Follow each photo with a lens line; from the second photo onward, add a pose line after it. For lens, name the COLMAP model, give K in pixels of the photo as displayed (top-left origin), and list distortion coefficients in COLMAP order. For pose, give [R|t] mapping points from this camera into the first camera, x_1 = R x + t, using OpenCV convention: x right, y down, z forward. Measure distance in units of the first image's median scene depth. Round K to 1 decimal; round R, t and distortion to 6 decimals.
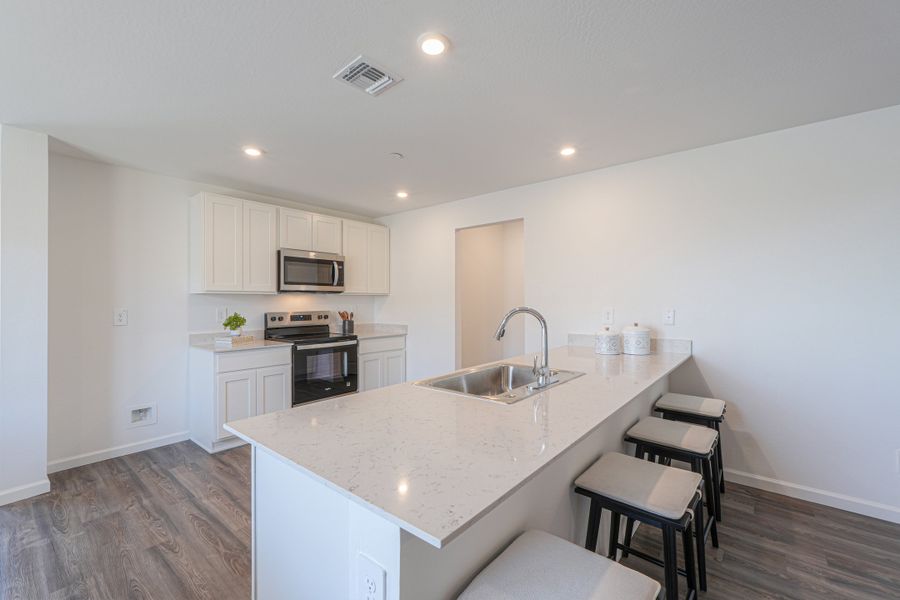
lens RADIAL K [[379.4, 0, 450.7], [0, 379.4, 304.0], [0, 0, 1]] dist [-0.000643, -0.000057]
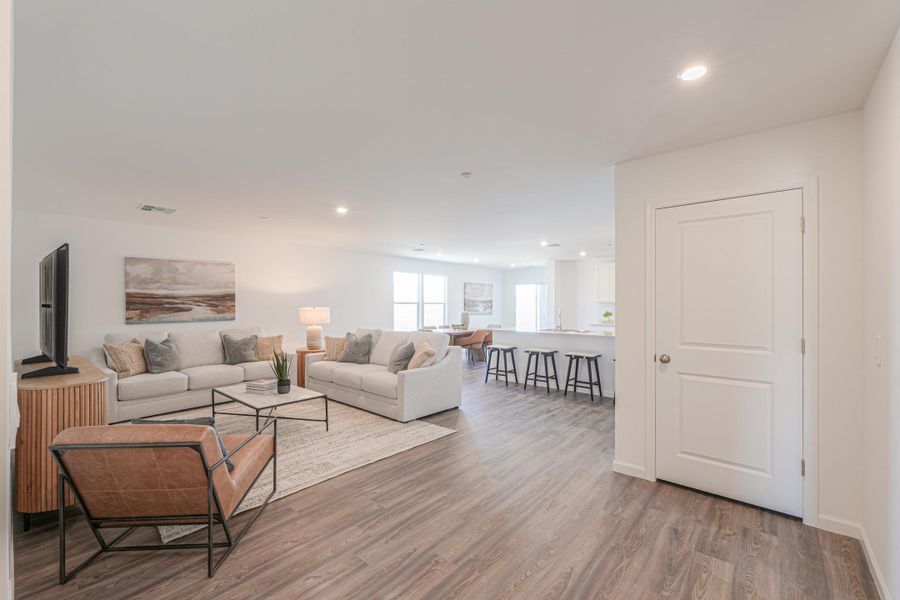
lens RADIAL K [[379.4, 0, 450.7], [0, 379.4, 304.0], [0, 0, 1]] dist [-0.000643, -0.000057]
pose [[-0.000671, 0.002495, -0.999997, 1.638947], [-0.014243, 0.999895, 0.002504, -0.010517], [0.999898, 0.014244, -0.000635, -0.001910]]
